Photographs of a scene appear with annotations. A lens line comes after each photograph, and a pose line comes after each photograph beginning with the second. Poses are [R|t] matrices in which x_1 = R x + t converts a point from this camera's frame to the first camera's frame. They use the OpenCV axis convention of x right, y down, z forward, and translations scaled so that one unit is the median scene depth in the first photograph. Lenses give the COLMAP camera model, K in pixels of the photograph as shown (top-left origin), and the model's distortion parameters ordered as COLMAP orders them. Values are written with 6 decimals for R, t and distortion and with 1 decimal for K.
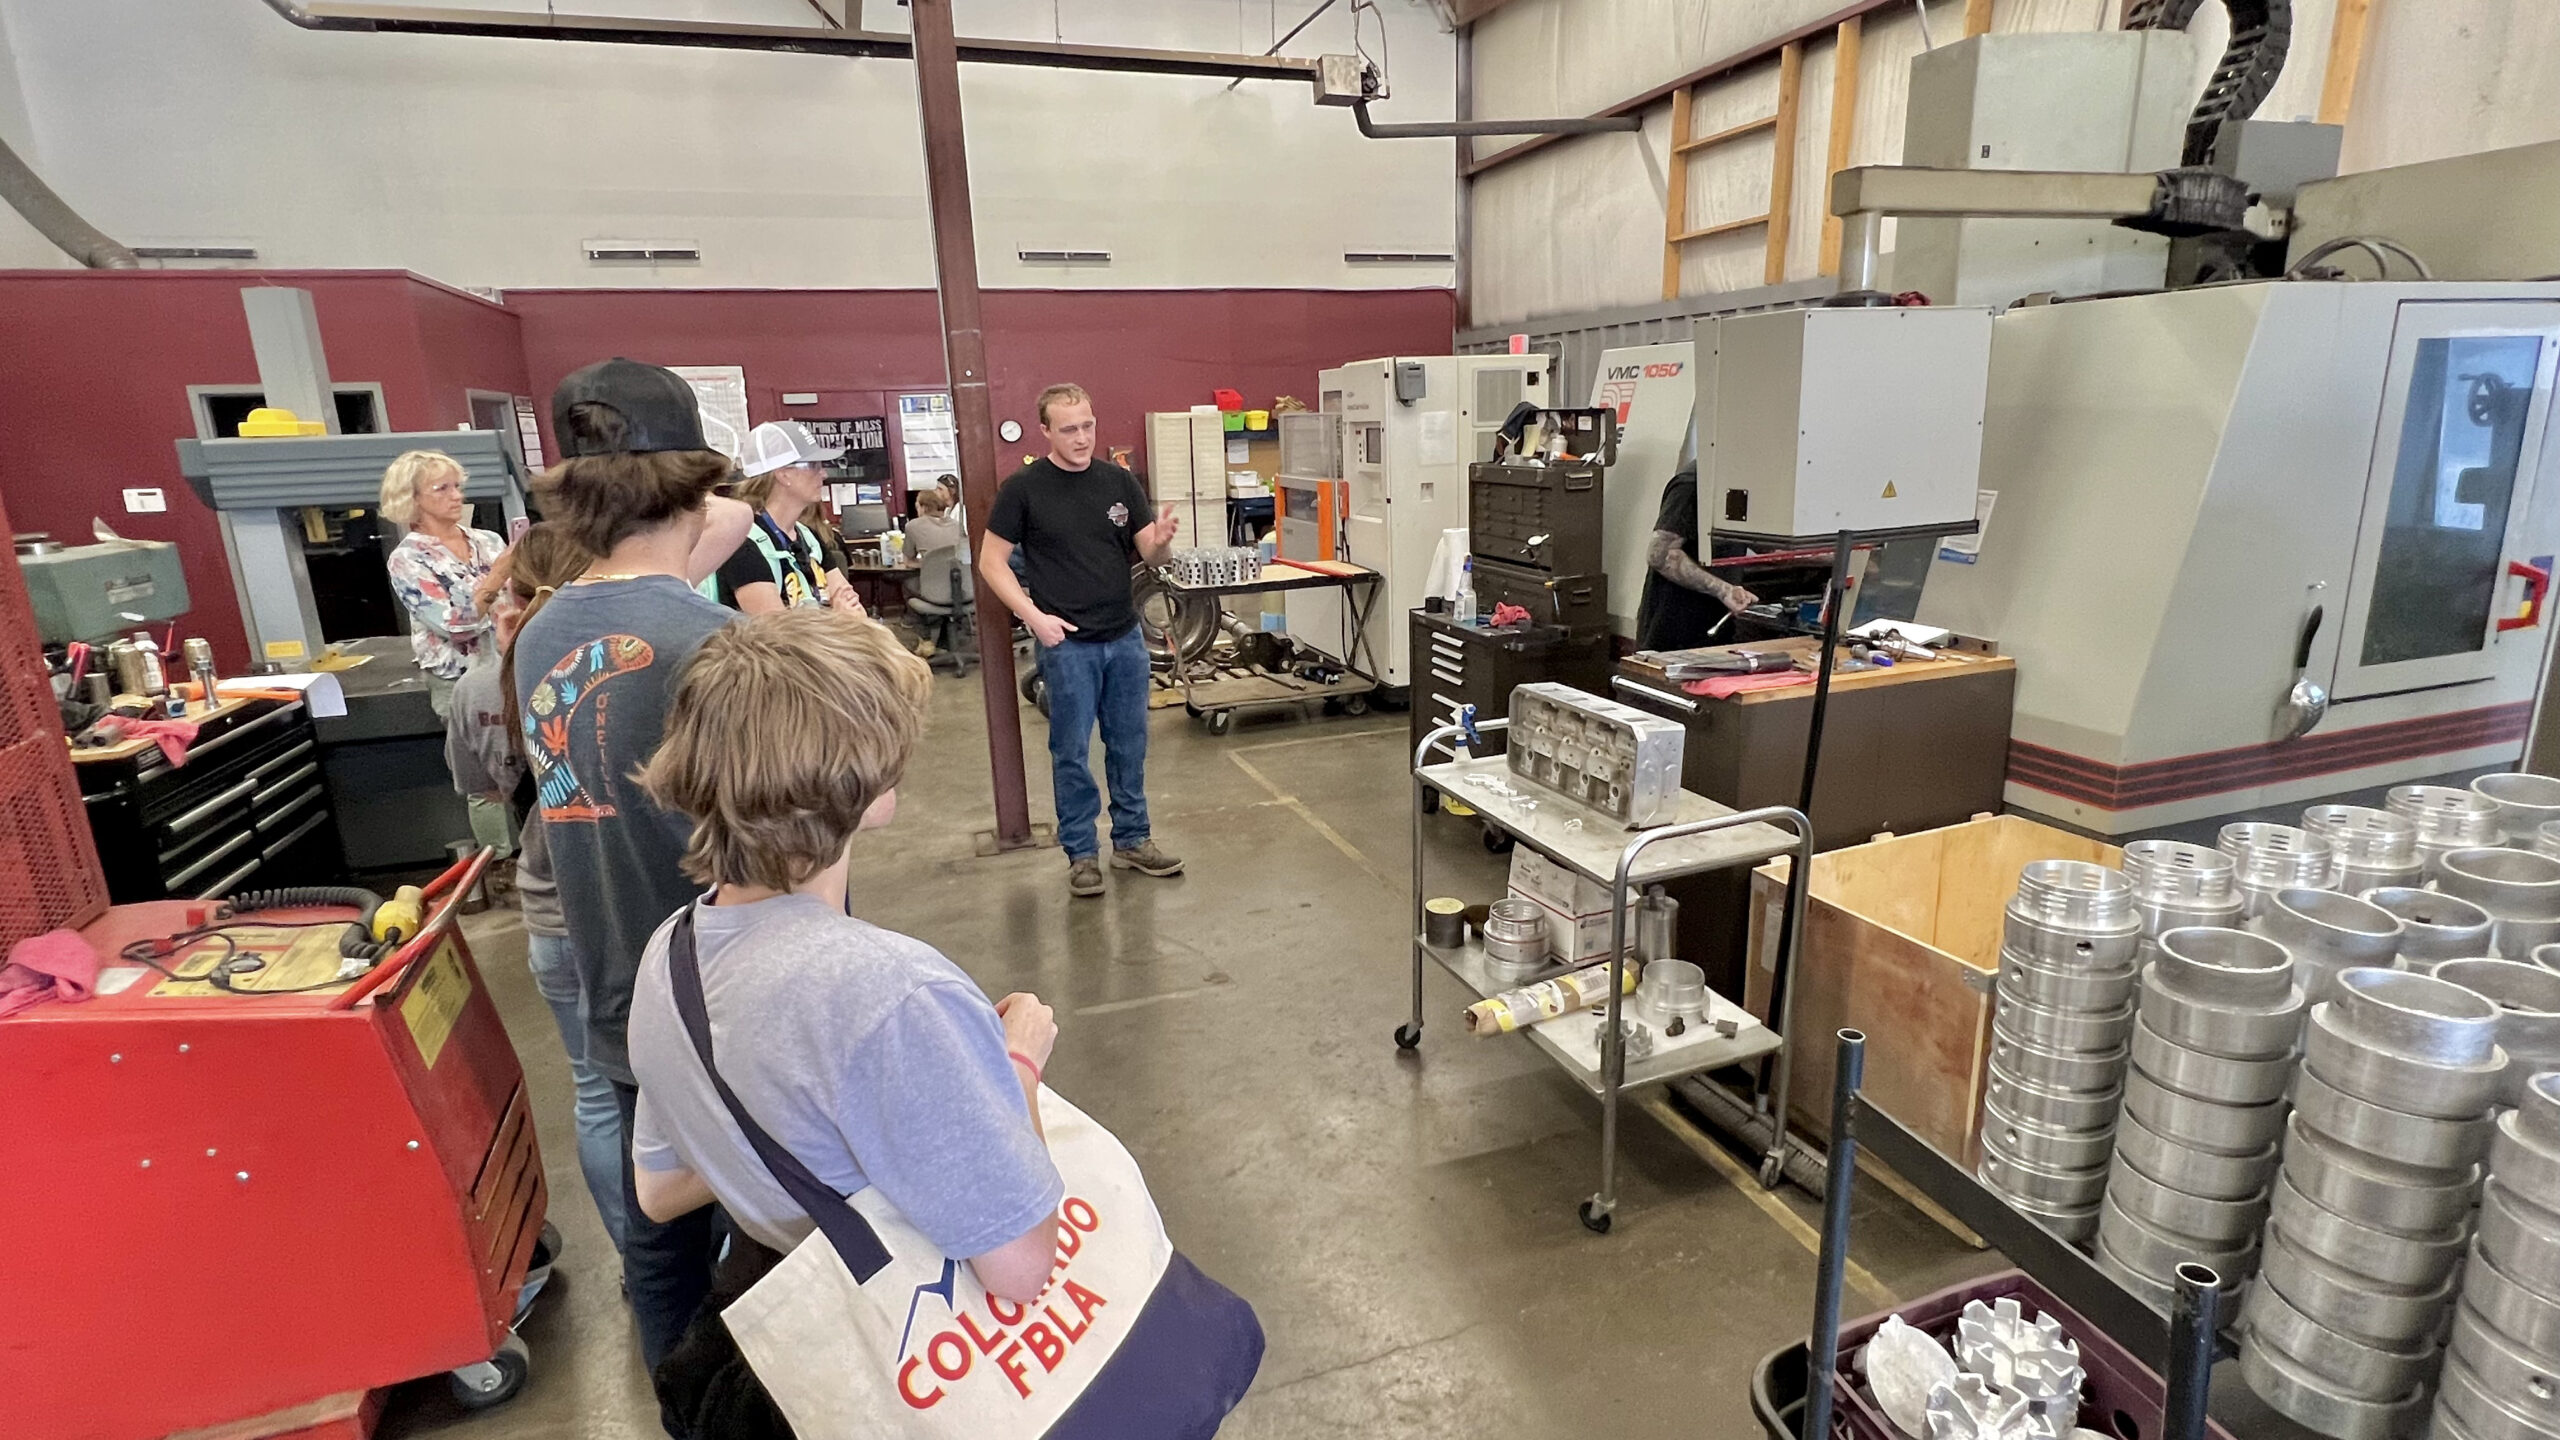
lens RADIAL K [[1223.8, 0, 1280.0], [0, 1223.8, 720.0], [0, 0, 1]] dist [-0.001556, -0.000003]
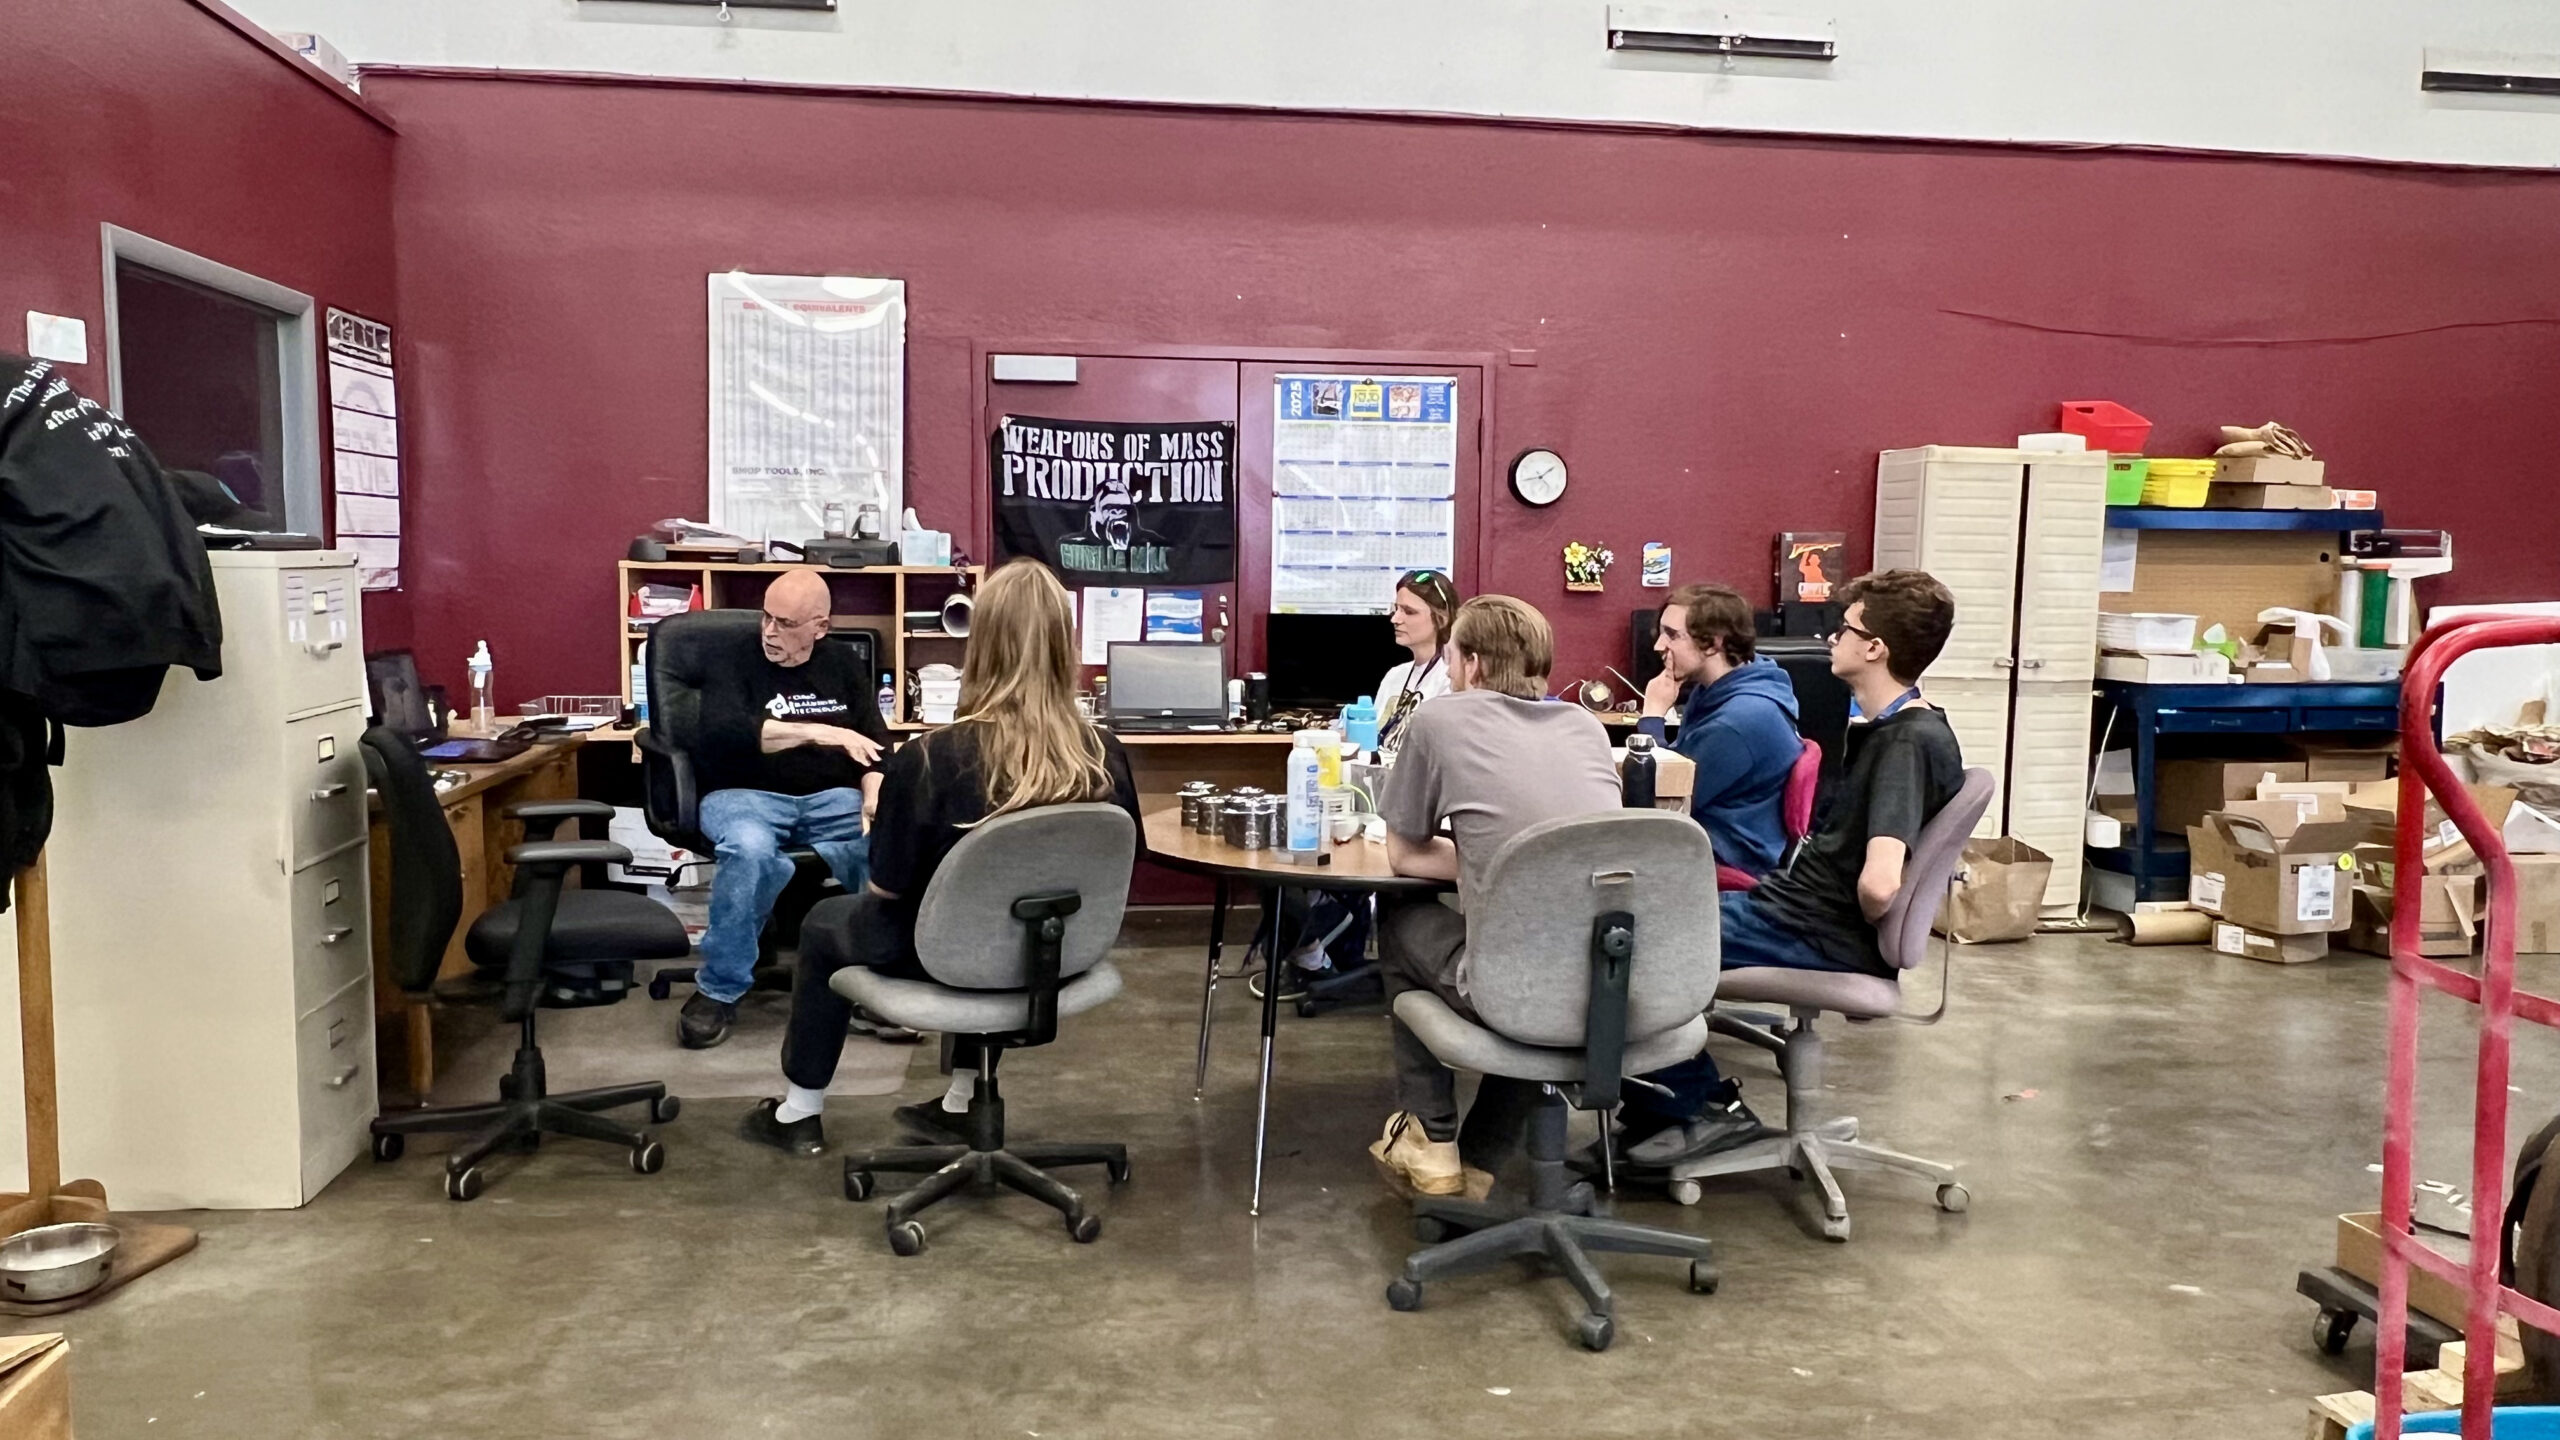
lens RADIAL K [[1821.0, 0, 1280.0], [0, 1821.0, 720.0], [0, 0, 1]] dist [0.007904, -0.001119]
pose [[0.980217, 0.064410, -0.187154, -0.198751], [-0.091064, 0.986306, -0.137503, -0.078529], [0.175734, 0.151825, 0.972659, 0.462942]]
